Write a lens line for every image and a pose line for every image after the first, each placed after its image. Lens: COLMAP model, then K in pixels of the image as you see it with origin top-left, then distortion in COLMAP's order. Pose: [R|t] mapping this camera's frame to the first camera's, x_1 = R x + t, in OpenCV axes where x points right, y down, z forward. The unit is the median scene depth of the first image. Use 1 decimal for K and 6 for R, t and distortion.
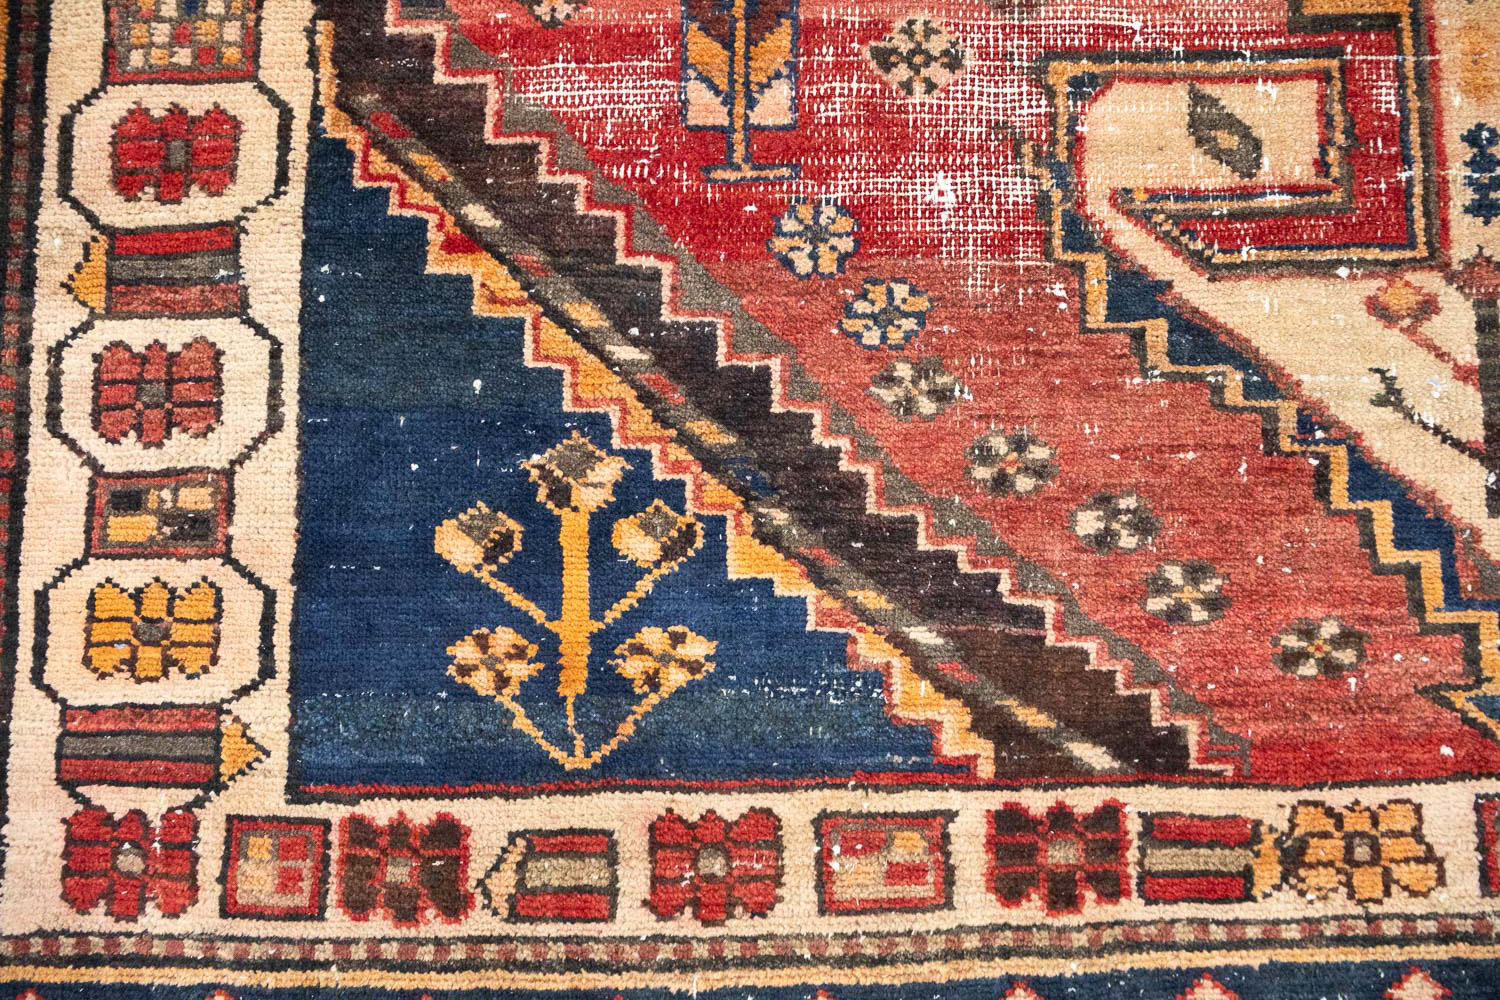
lens RADIAL K [[1255.3, 0, 751.6], [0, 1255.3, 500.2], [0, 0, 1]] dist [0.010750, 0.001706]
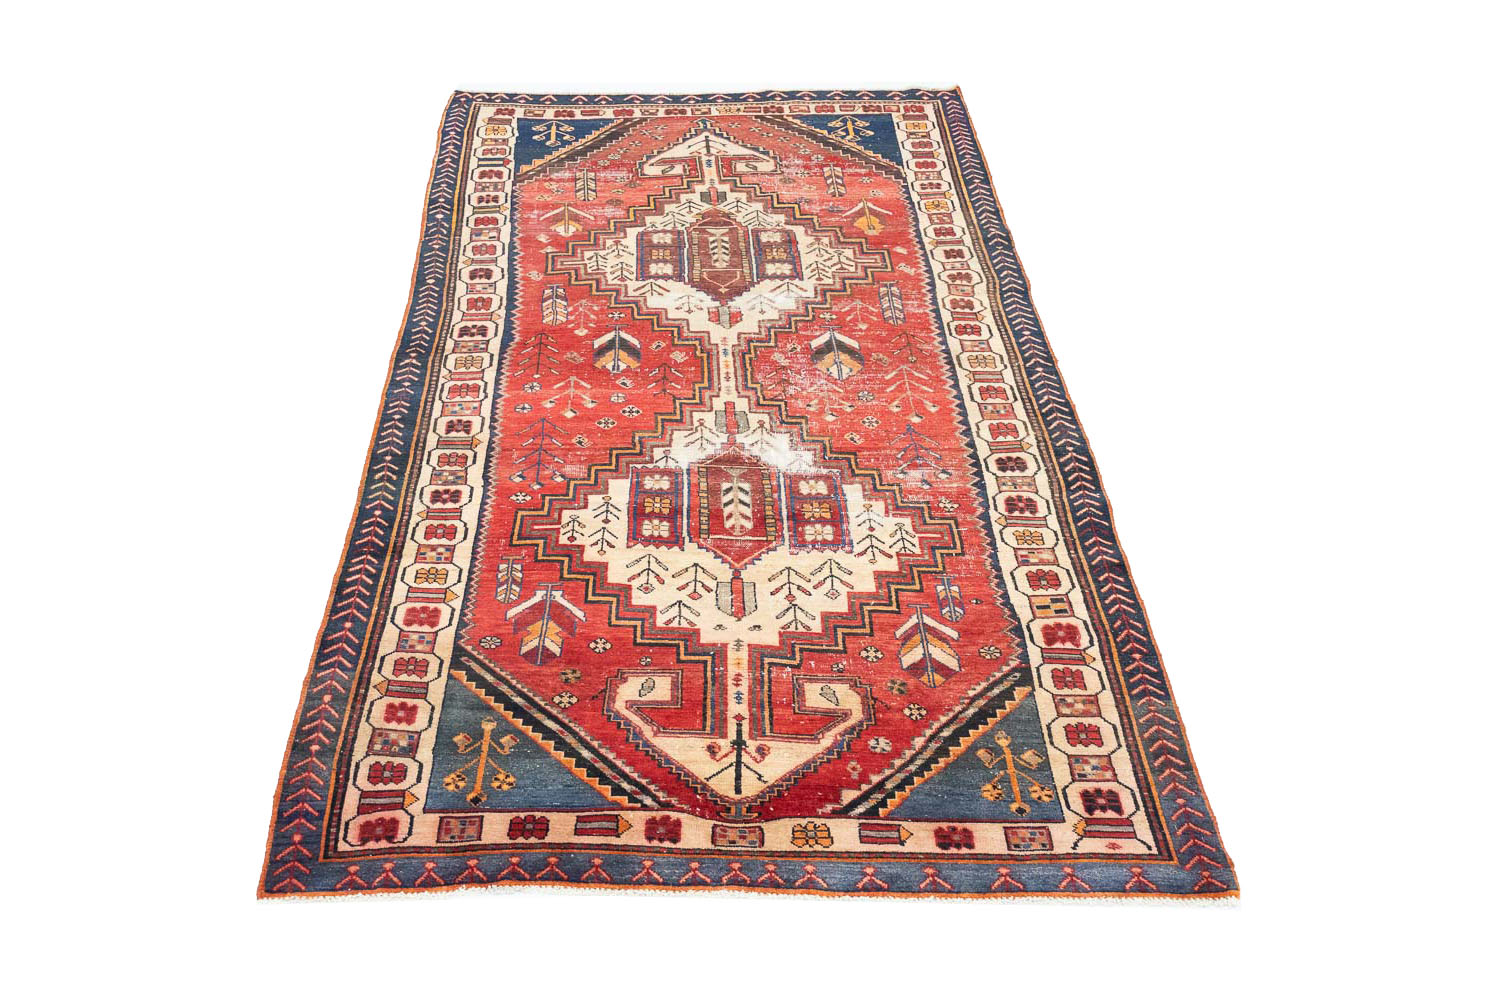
lens RADIAL K [[1255.3, 0, 677.8], [0, 1255.3, 515.4], [0, 0, 1]] dist [0.010750, 0.001706]
pose [[-0.999882, 0.015048, 0.002999, 0.746385], [-0.007758, -0.664437, 0.747304, -5.987643], [0.013238, 0.747193, 0.664476, -1.784001]]
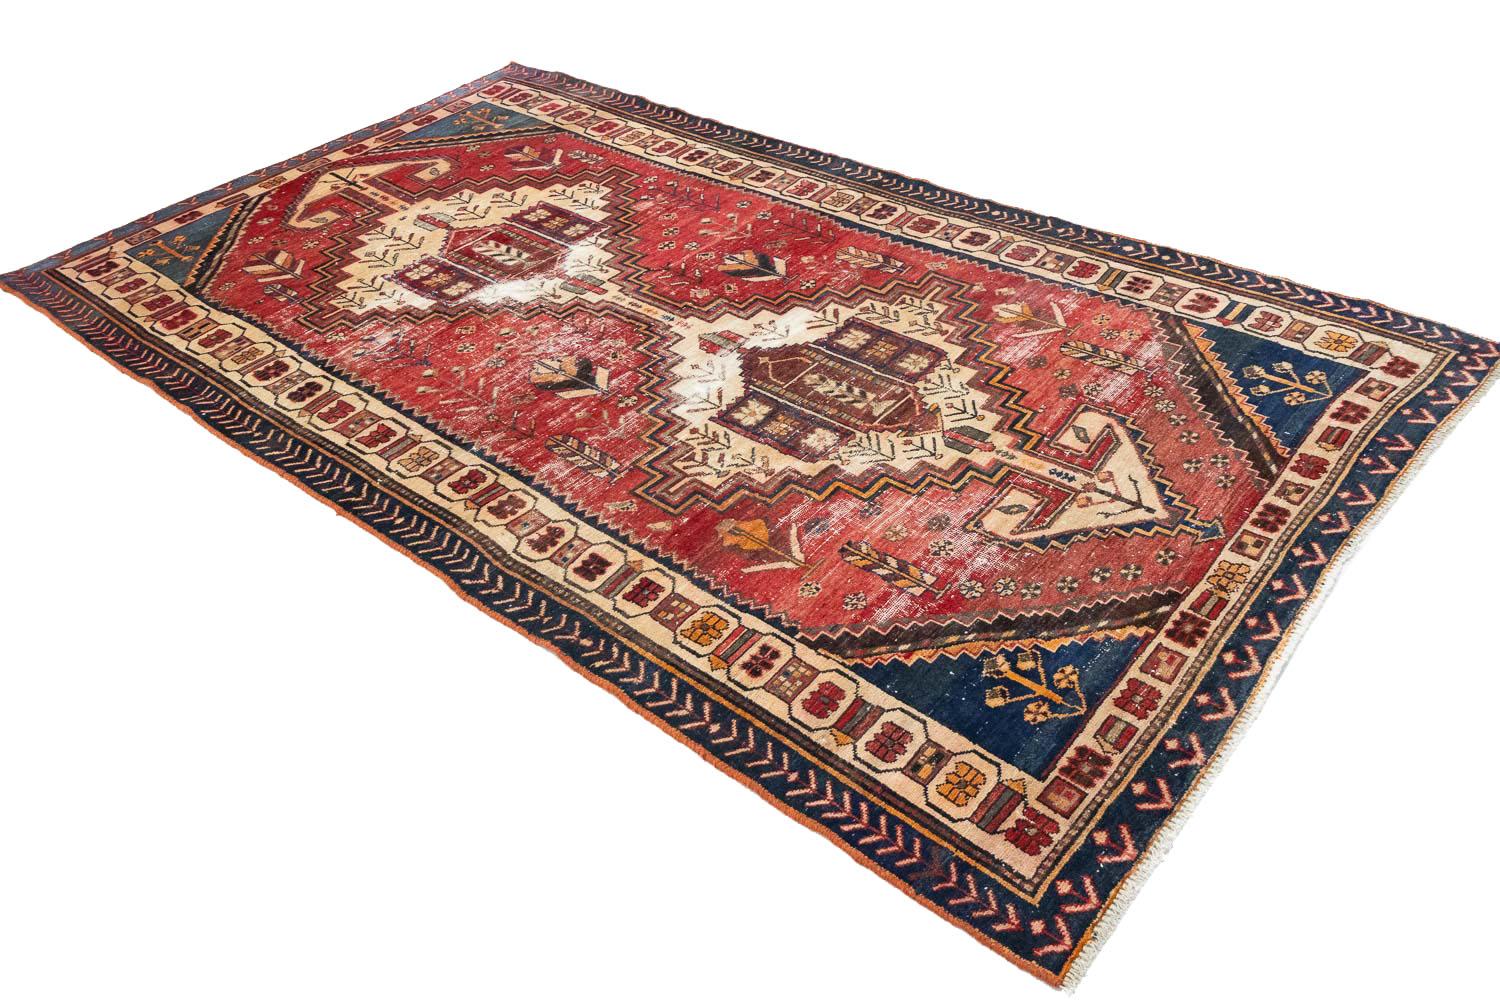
lens RADIAL K [[1255.3, 0, 736.5], [0, 1255.3, 502.7], [0, 0, 1]] dist [0.010750, 0.001706]
pose [[0.656024, -0.509915, 0.556434, -2.013450], [0.754455, 0.422812, -0.502023, 0.850294], [0.020722, 0.749144, 0.662083, -1.284179]]
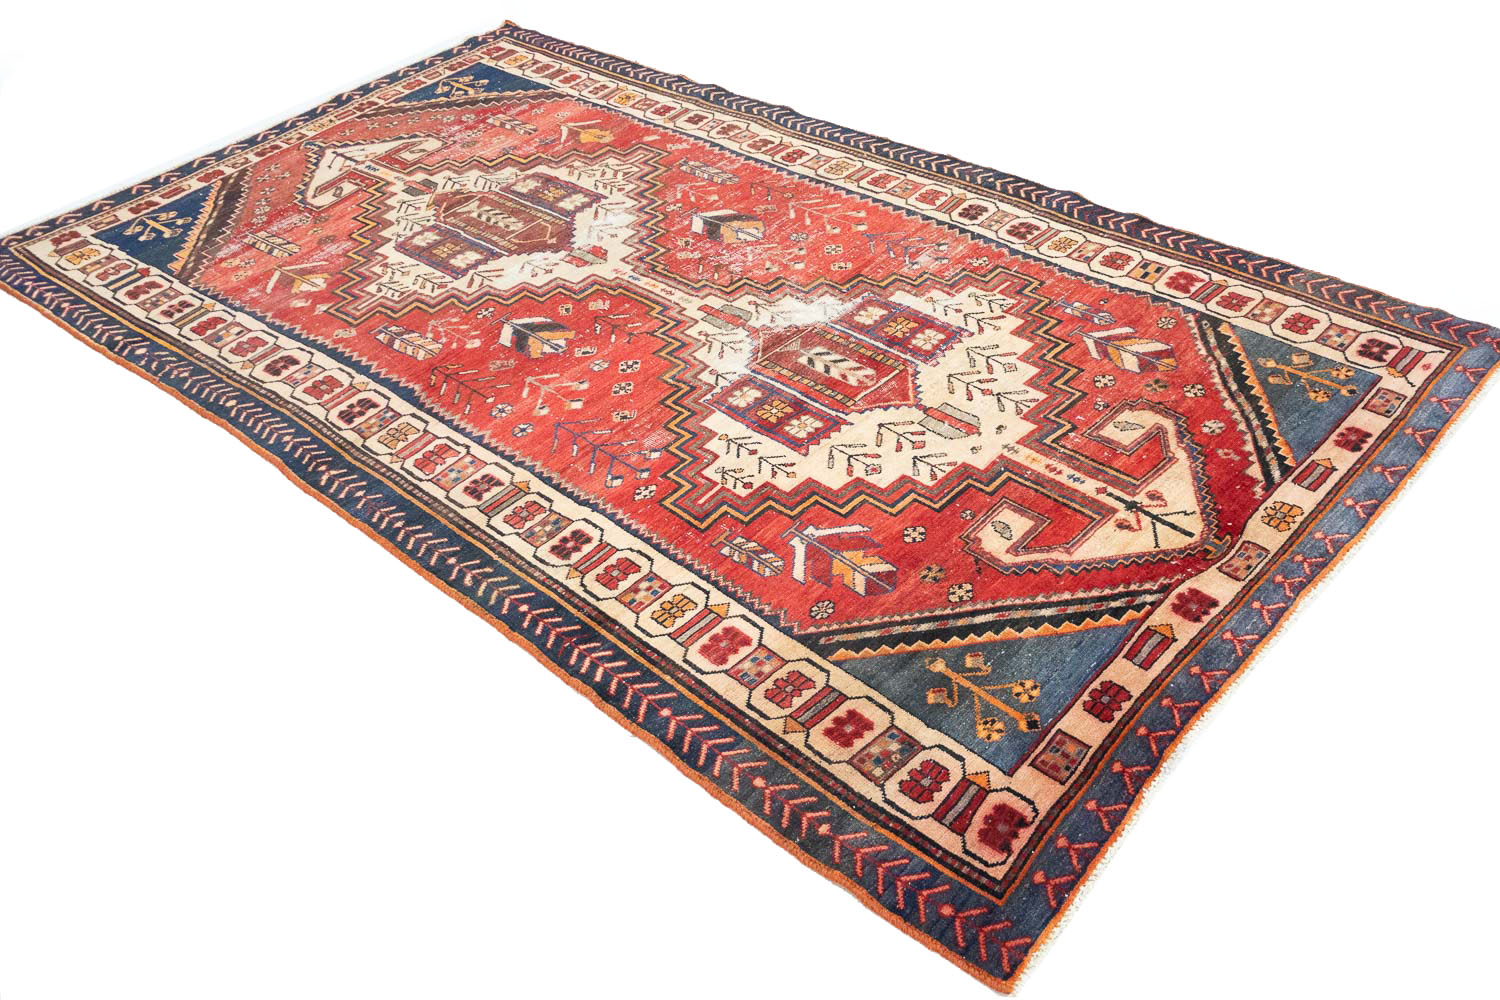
lens RADIAL K [[1255.3, 0, 742.5], [0, 1255.3, 501.9], [0, 0, 1]] dist [0.010750, 0.001706]
pose [[-0.668282, 0.534109, -0.517810, 2.941081], [-0.733502, -0.357084, 0.578330, -4.785722], [0.123989, 0.766302, 0.630403, -0.977334]]
